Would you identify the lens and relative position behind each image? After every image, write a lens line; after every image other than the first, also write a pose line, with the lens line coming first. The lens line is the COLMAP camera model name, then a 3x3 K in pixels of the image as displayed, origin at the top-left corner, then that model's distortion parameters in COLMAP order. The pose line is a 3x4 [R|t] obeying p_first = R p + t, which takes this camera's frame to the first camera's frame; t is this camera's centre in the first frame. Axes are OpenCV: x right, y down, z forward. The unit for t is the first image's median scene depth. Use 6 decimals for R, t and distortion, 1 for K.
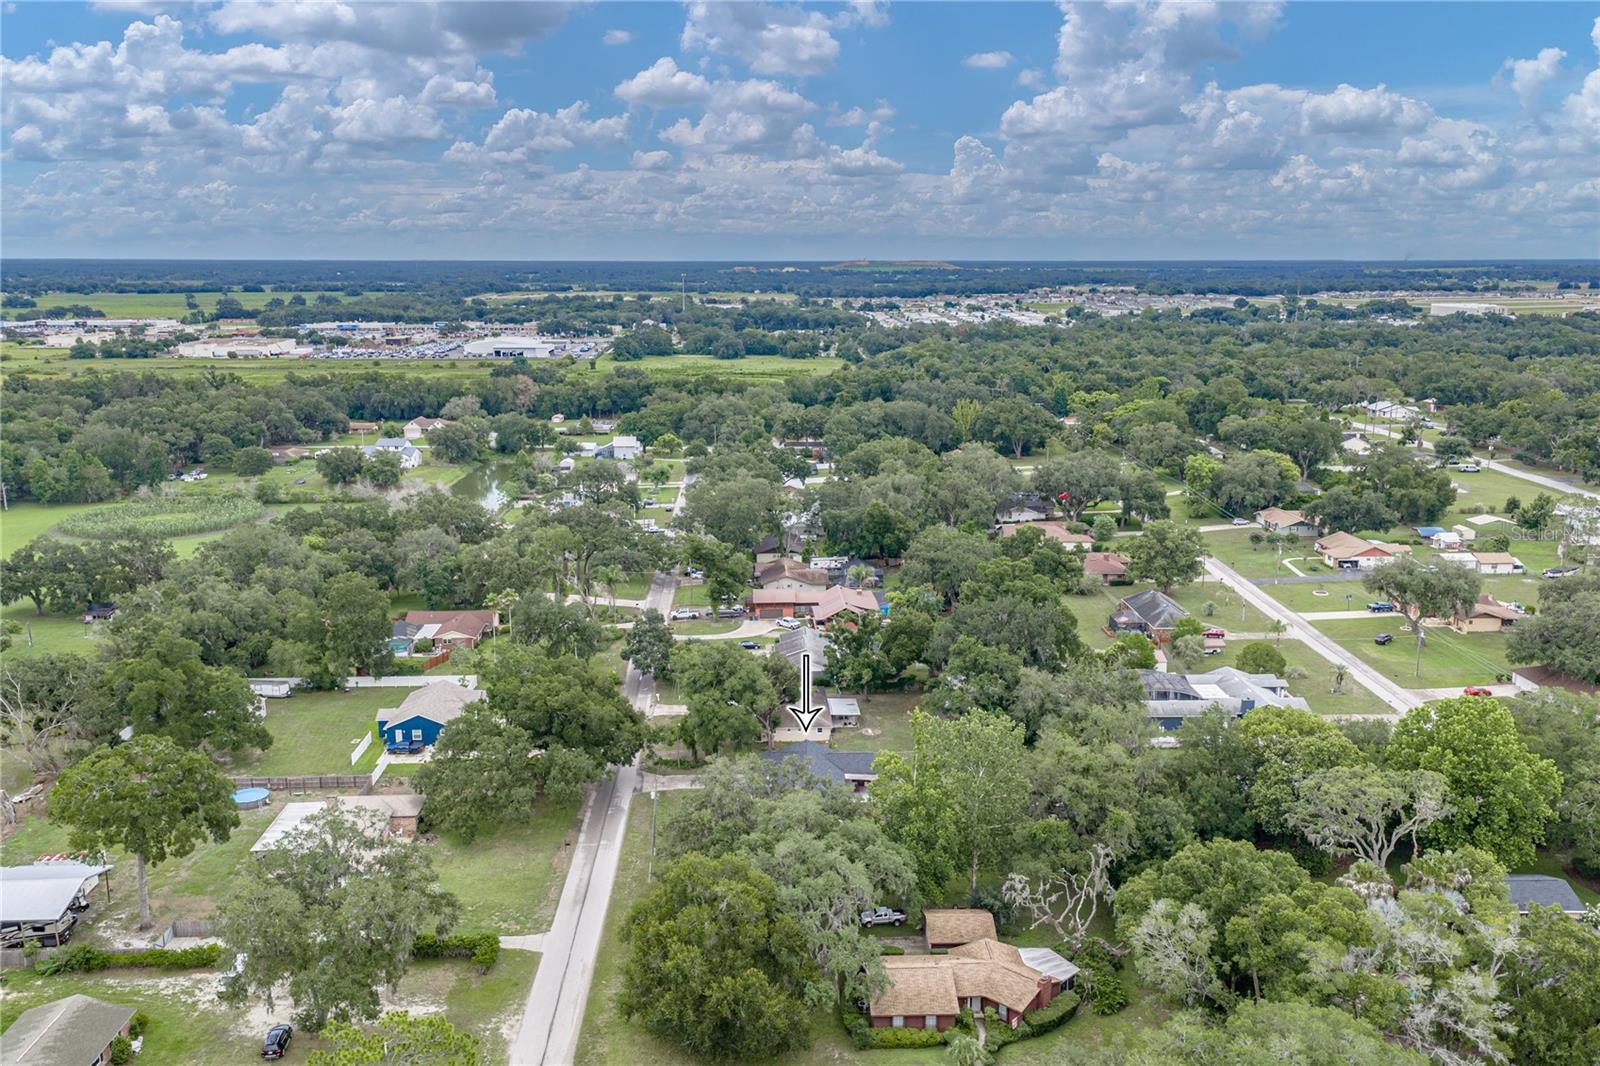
lens RADIAL K [[1325.3, 0, 799.7], [0, 1325.3, 539.5], [0, 0, 1]] dist [0.034910, -0.014642]
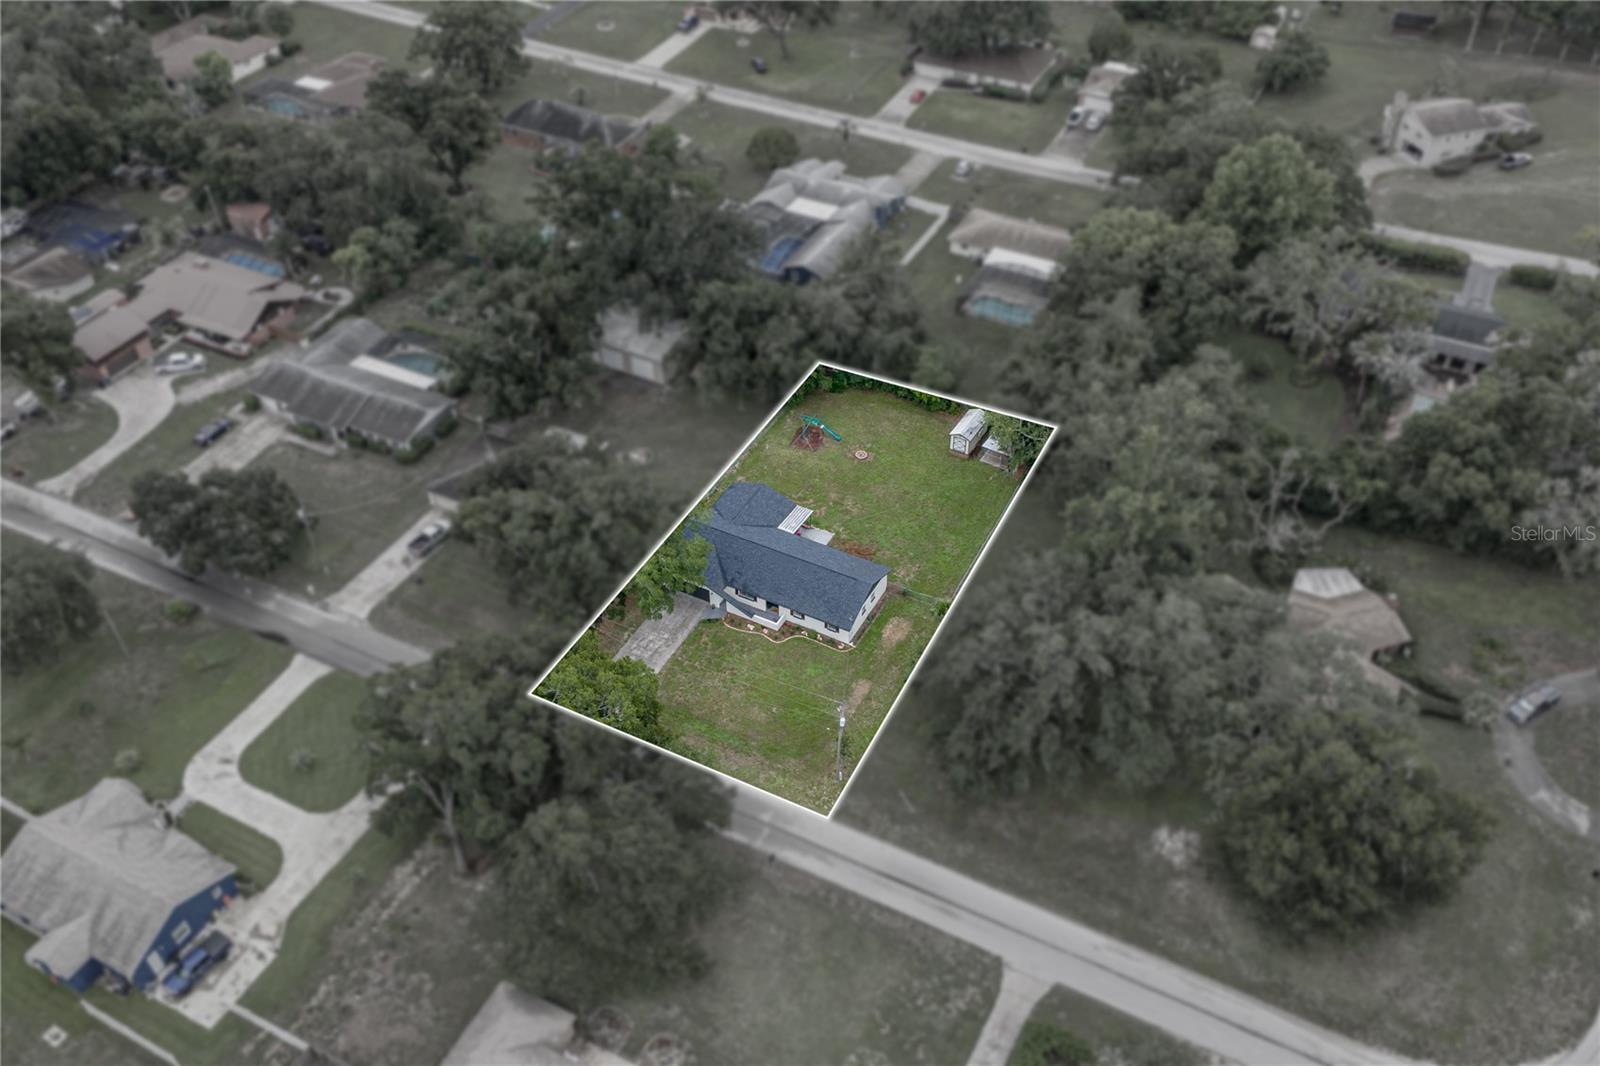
lens RADIAL K [[1325.3, 0, 799.7], [0, 1325.3, 539.5], [0, 0, 1]] dist [0.034910, -0.014642]
pose [[0.499303, -0.581615, 0.642200, -0.087481], [0.189566, 0.796578, 0.574045, -0.049076], [-0.845436, -0.164883, 0.507988, 0.116469]]
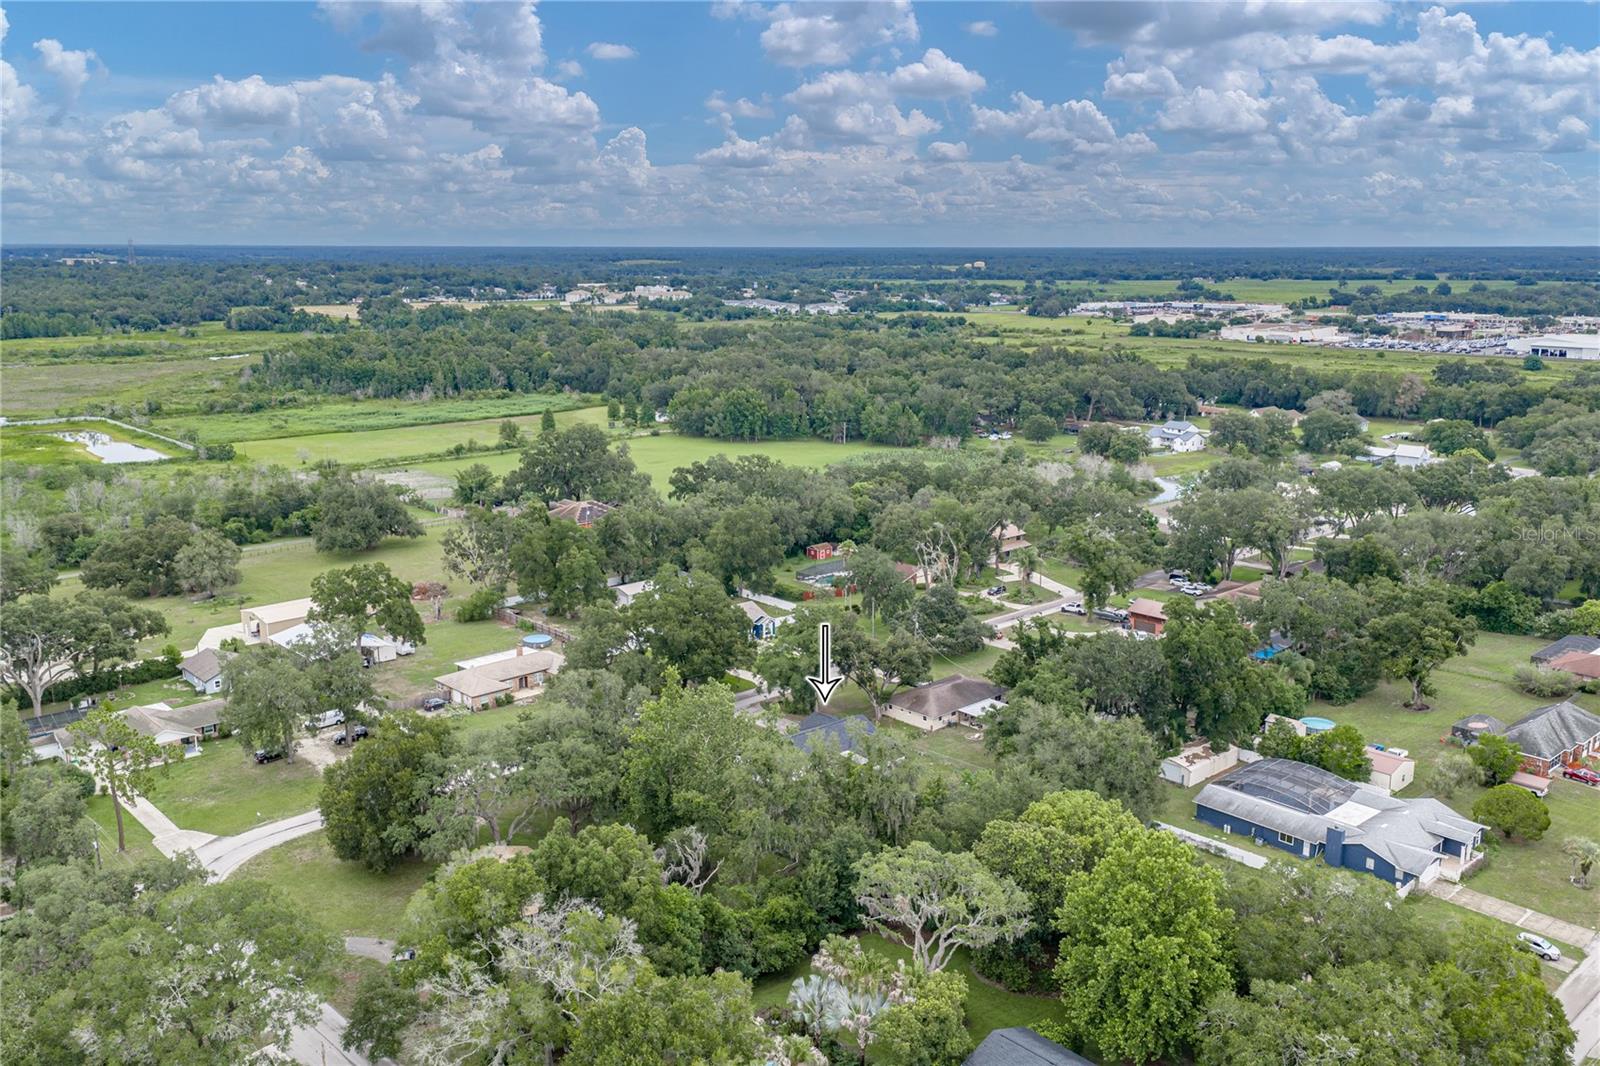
lens RADIAL K [[1333.8, 0, 800.0], [0, 1333.8, 533.0], [0, 0, 1]] dist [0.024738, 0.009493]
pose [[0.645798, 0.159824, -0.746593, 0.144497], [-0.157592, 0.984692, 0.074478, -0.011218], [0.747067, 0.069559, 0.661099, 0.056252]]
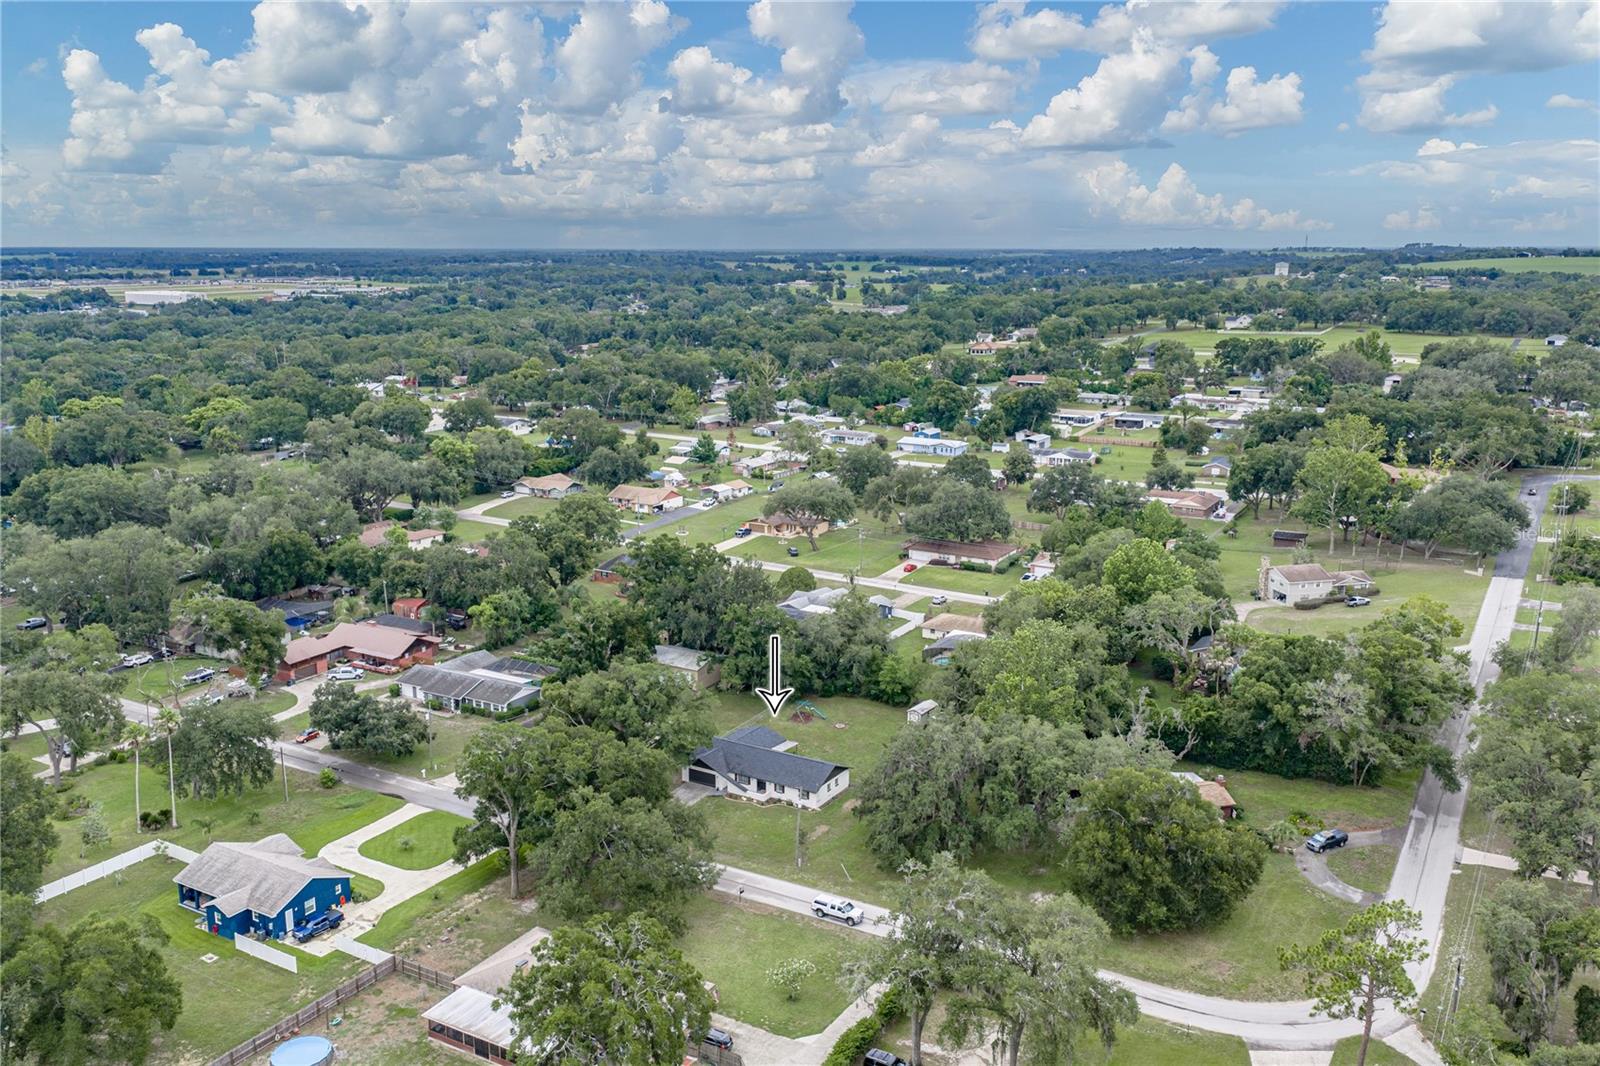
lens RADIAL K [[1333.8, 0, 800.0], [0, 1333.8, 533.0], [0, 0, 1]] dist [0.024738, 0.009493]
pose [[0.550599, -0.178363, 0.815492, -0.147557], [0.175855, 0.979767, 0.095560, -0.015707], [-0.816037, 0.090792, 0.570825, 0.073519]]
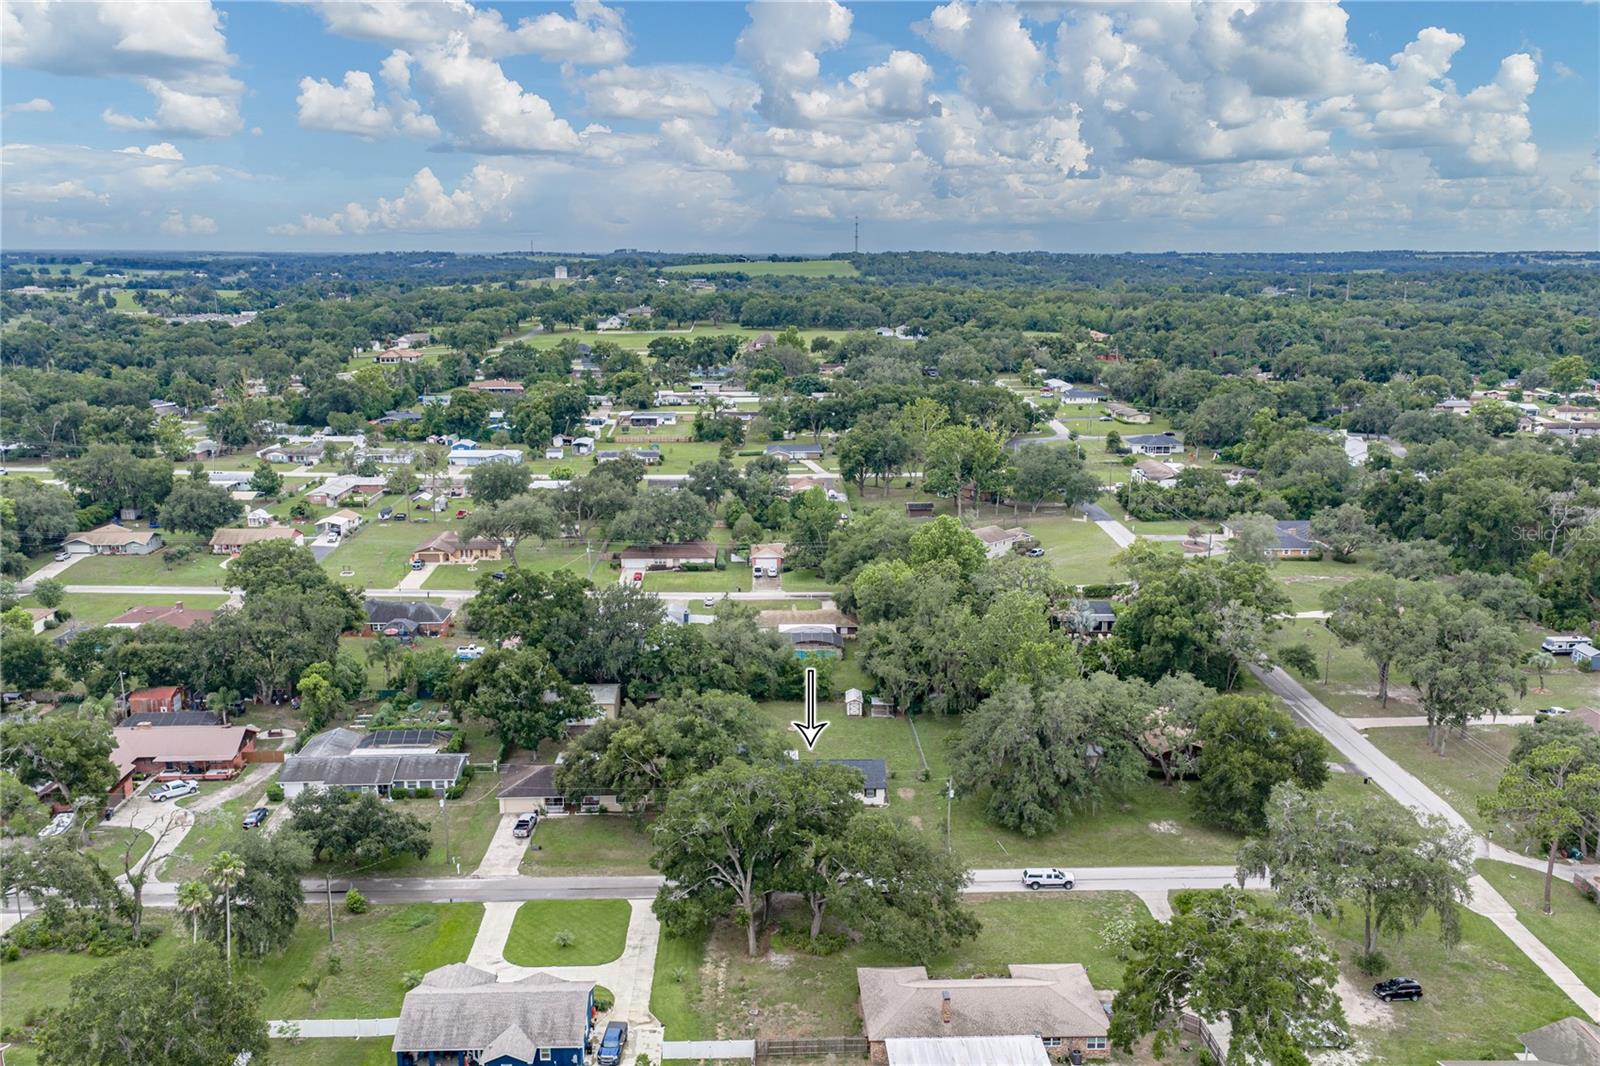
lens RADIAL K [[1333.8, 0, 800.0], [0, 1333.8, 533.0], [0, 0, 1]] dist [0.024738, 0.009493]
pose [[0.014875, -0.209805, 0.977630, -0.178003], [0.206725, 0.957259, 0.202288, -0.037087], [-0.978286, 0.199092, 0.057611, 0.173467]]
